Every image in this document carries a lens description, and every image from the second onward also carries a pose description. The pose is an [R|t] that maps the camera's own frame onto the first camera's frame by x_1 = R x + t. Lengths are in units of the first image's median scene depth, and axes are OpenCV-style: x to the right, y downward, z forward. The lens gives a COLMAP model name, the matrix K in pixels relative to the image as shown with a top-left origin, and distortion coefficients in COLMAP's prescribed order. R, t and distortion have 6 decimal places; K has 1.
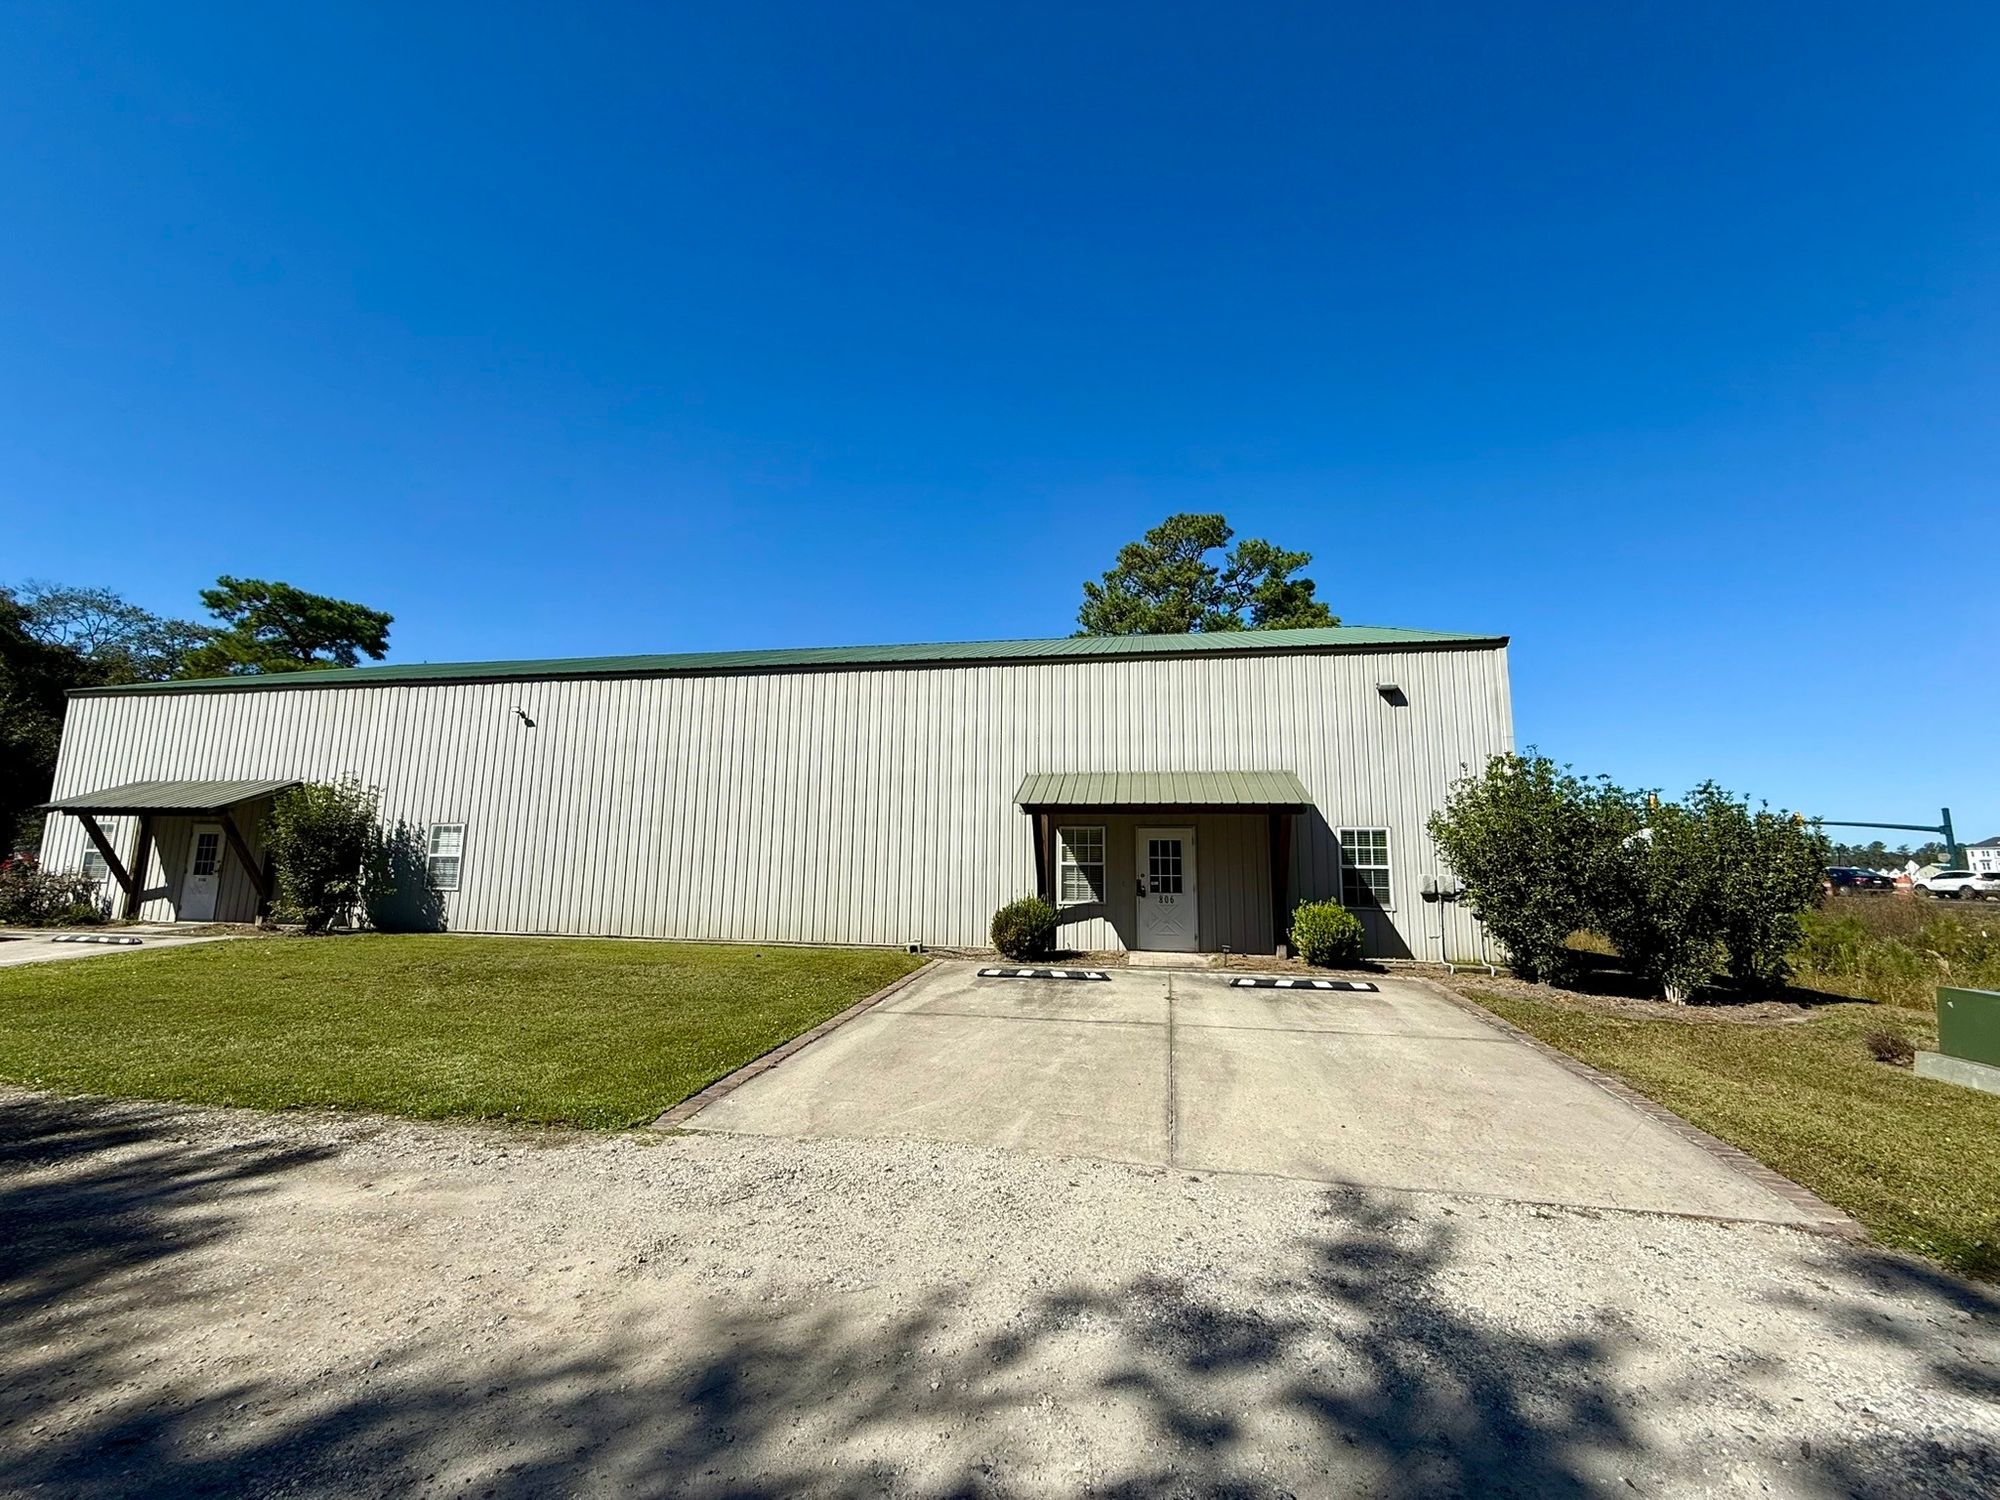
lens RADIAL K [[814.8, 0, 1000.0], [0, 814.8, 750.0], [0, 0, 1]] dist [-0.000238, -0.000008]
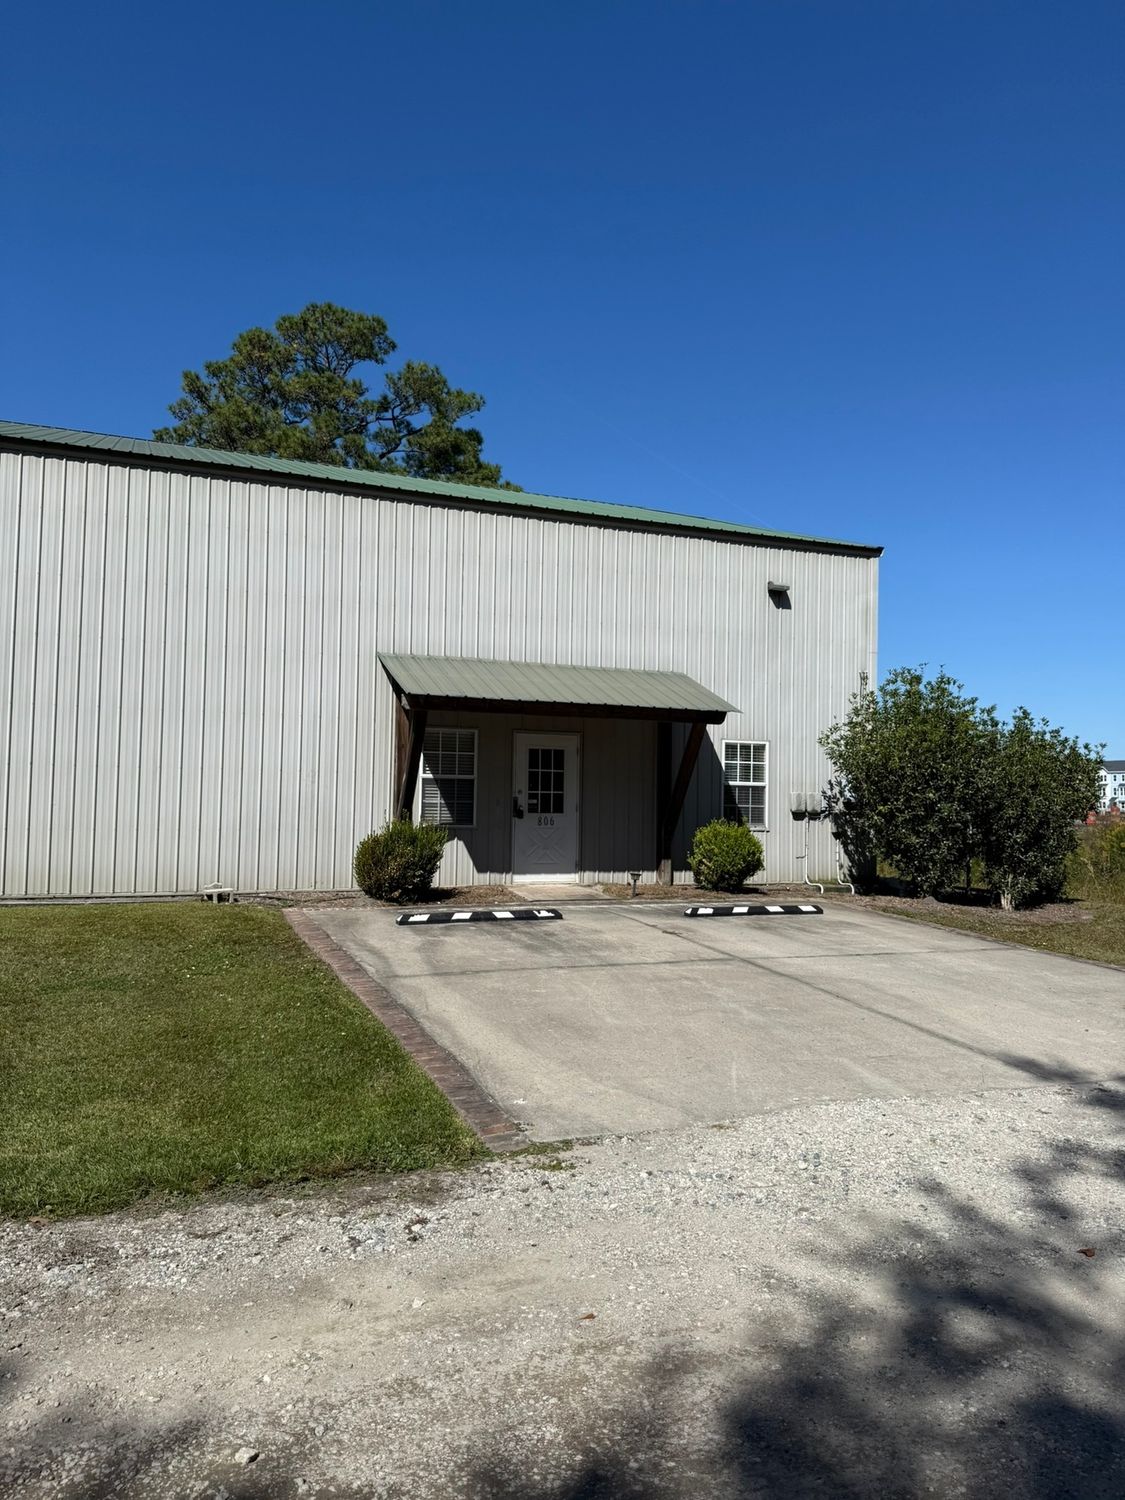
lens RADIAL K [[1056.2, 0, 569.5], [0, 1056.2, 789.2], [0, 0, 1]] dist [0.017502, -0.000877]
pose [[0.843312, 0.006762, 0.537381, -0.351179], [-0.084766, 0.989078, 0.120578, 0.023446], [-0.530696, -0.147237, 0.834675, 0.115230]]
